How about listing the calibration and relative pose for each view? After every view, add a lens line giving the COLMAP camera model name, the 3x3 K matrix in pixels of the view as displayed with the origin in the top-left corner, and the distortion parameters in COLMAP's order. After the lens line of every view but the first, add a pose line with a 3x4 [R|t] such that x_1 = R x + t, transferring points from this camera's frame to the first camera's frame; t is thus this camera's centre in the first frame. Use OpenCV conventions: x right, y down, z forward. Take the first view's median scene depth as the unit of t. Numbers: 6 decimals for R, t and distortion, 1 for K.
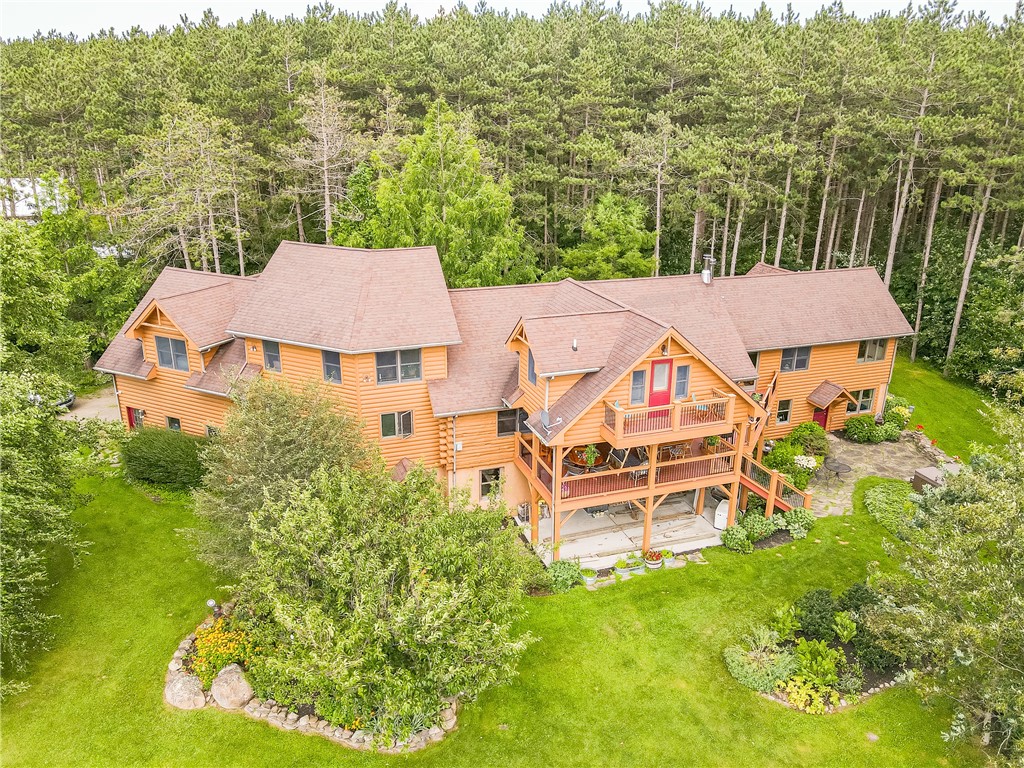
lens RADIAL K [[743.0, 0, 507.4], [0, 743.0, 386.0], [0, 0, 1]] dist [0.009935, -0.007959]
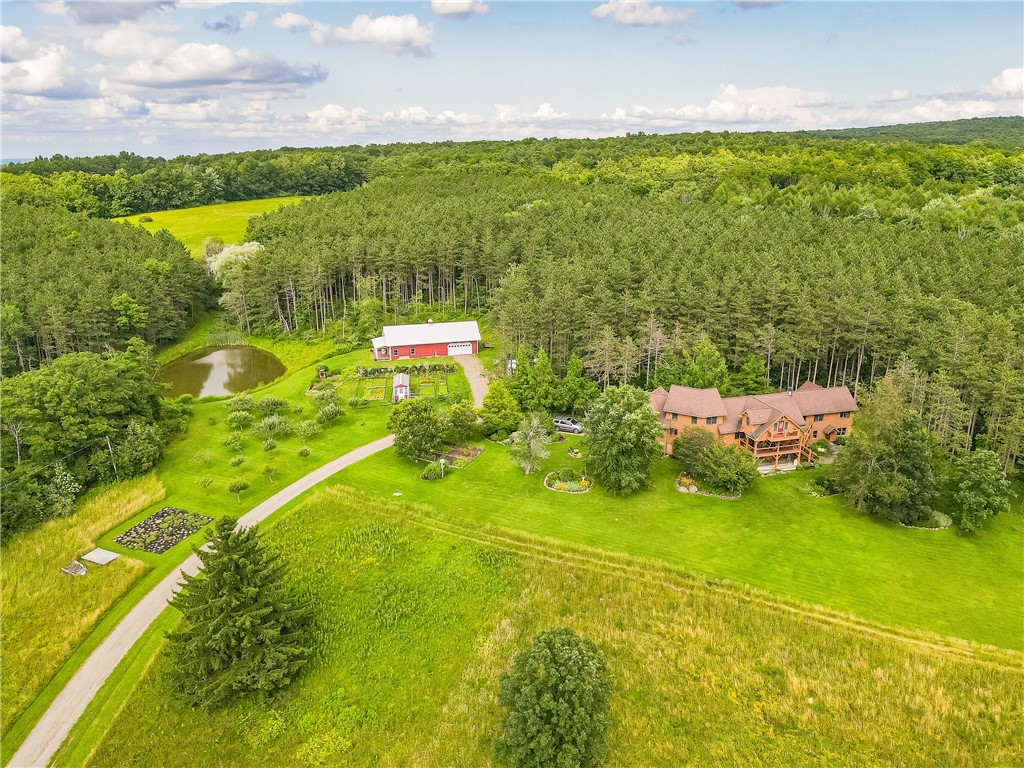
lens RADIAL K [[706.8, 0, 520.1], [0, 706.8, 382.6], [0, 0, 1]] dist [0.030786, 0.002056]
pose [[0.997720, 0.013094, -0.066213, -0.855643], [-0.015724, 0.999102, -0.039349, -0.059659], [0.065638, 0.040300, 0.997029, -2.642294]]
